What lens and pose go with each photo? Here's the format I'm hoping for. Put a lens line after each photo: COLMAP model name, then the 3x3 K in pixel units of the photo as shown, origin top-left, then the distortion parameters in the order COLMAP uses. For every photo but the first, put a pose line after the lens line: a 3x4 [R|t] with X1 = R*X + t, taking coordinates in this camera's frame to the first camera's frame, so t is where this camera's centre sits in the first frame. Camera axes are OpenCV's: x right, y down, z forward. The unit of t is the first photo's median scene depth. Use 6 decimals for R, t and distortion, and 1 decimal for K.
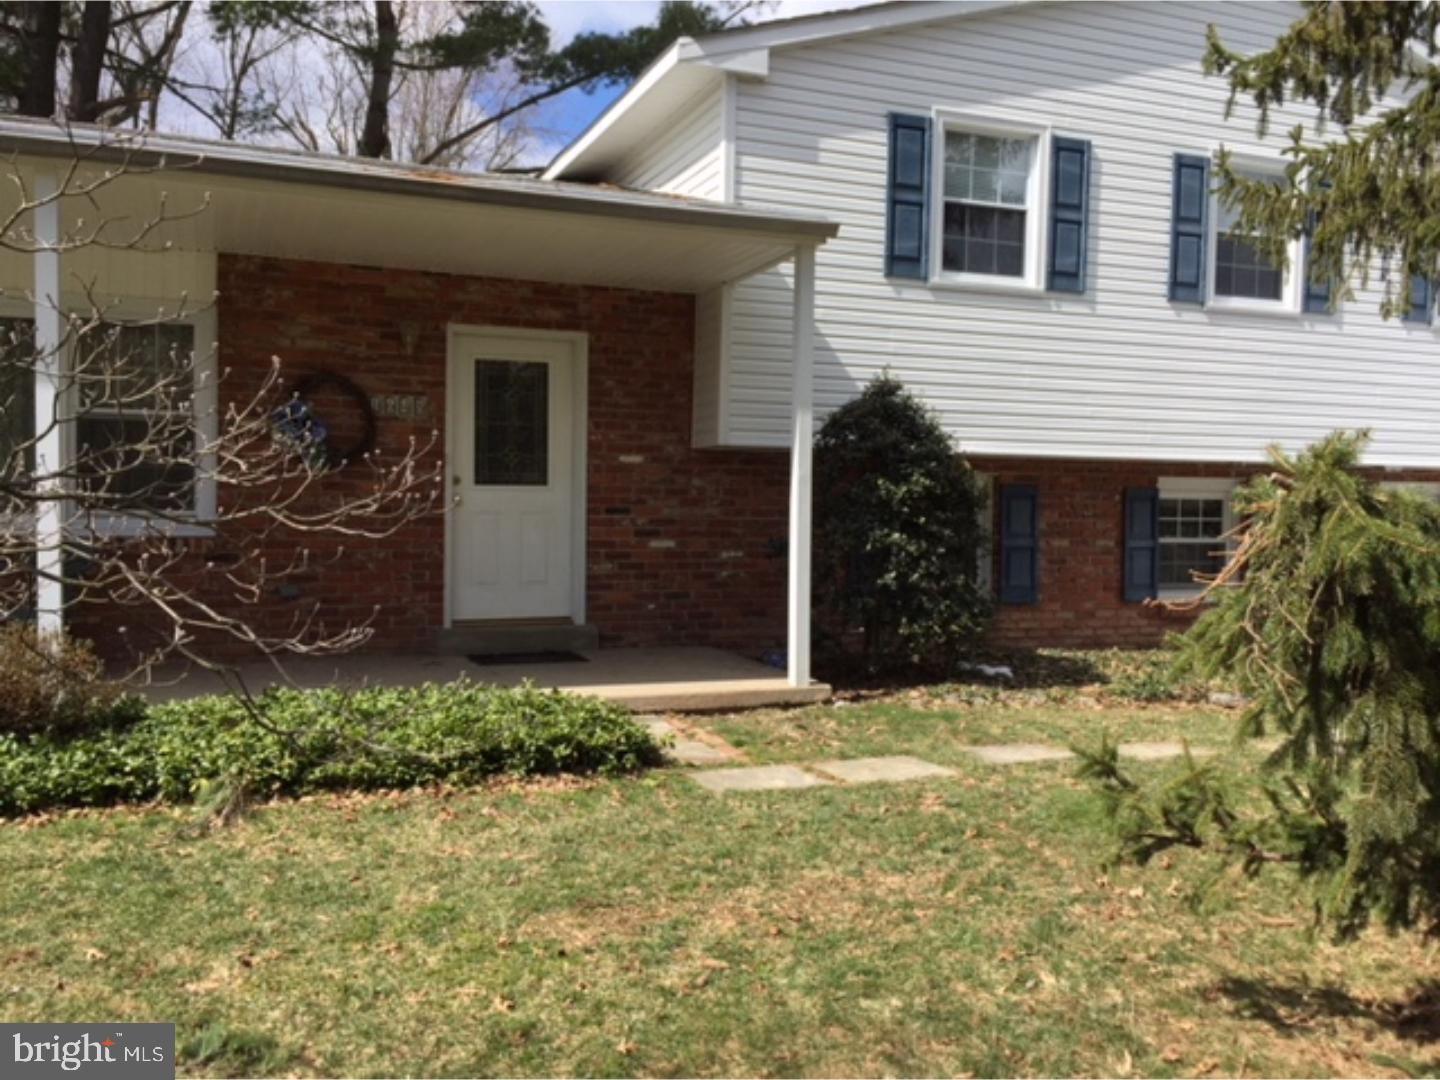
lens RADIAL K [[1202.6, 0, 720.0], [0, 1202.6, 540.0], [0, 0, 1]] dist [0.004176, 0.002150]
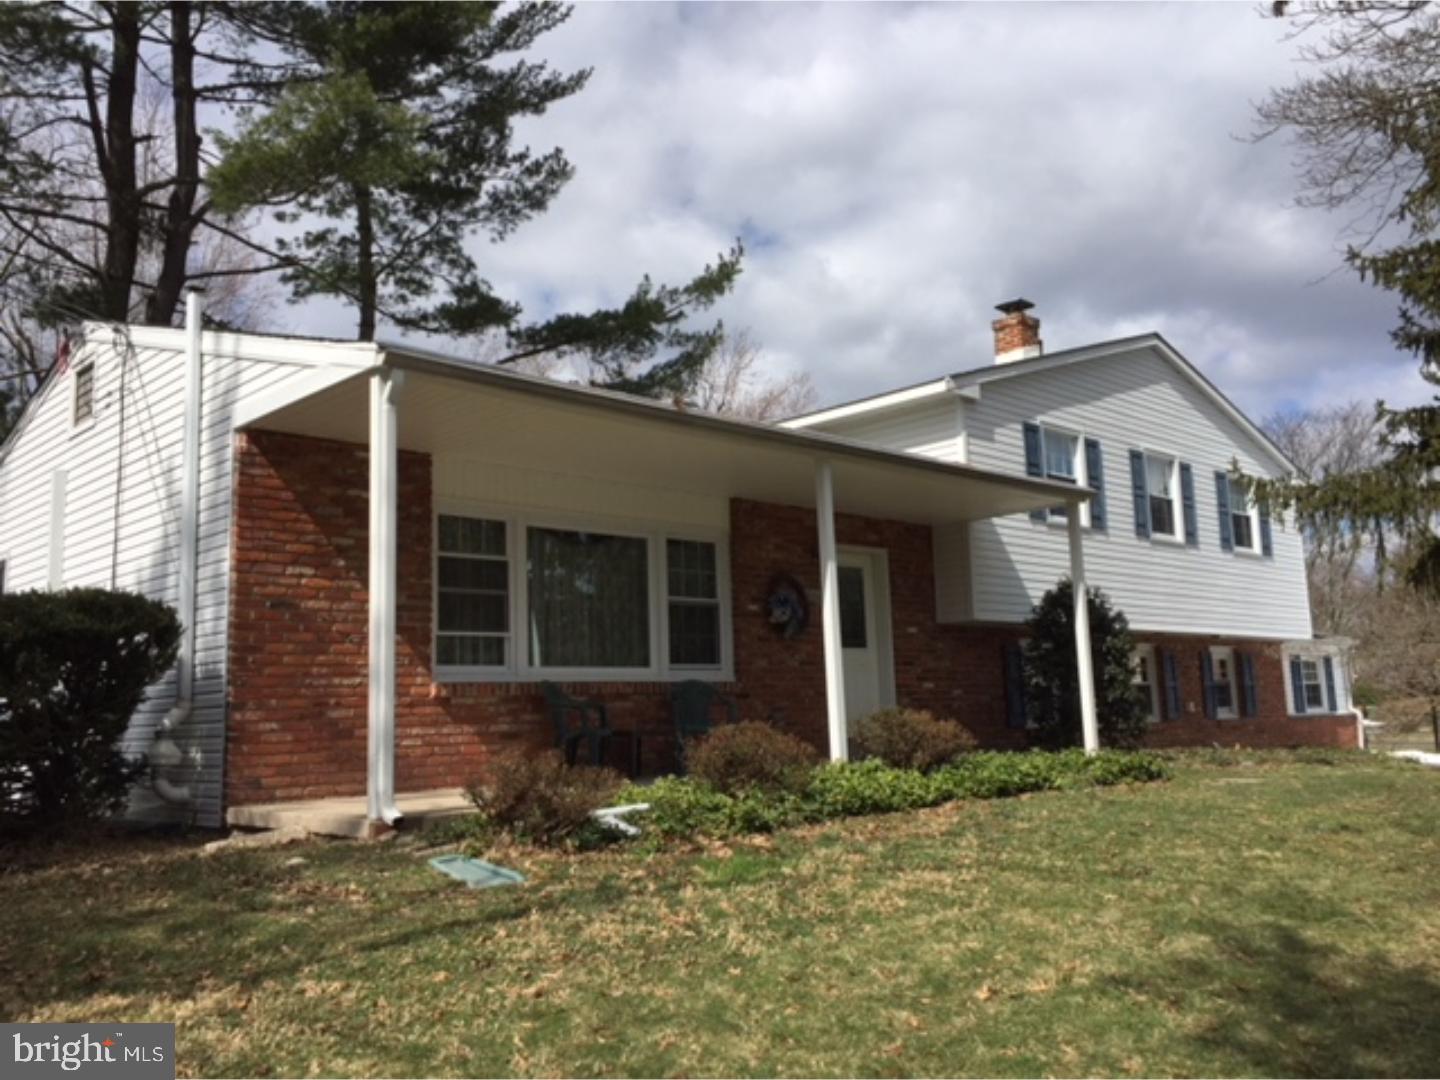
lens RADIAL K [[1202.6, 0, 720.0], [0, 1202.6, 540.0], [0, 0, 1]] dist [0.004176, 0.002150]
pose [[0.921298, 0.030934, 0.387626, -0.925523], [0.017926, 0.992392, -0.121803, 0.003035], [-0.388445, 0.119165, 0.913734, -0.355647]]
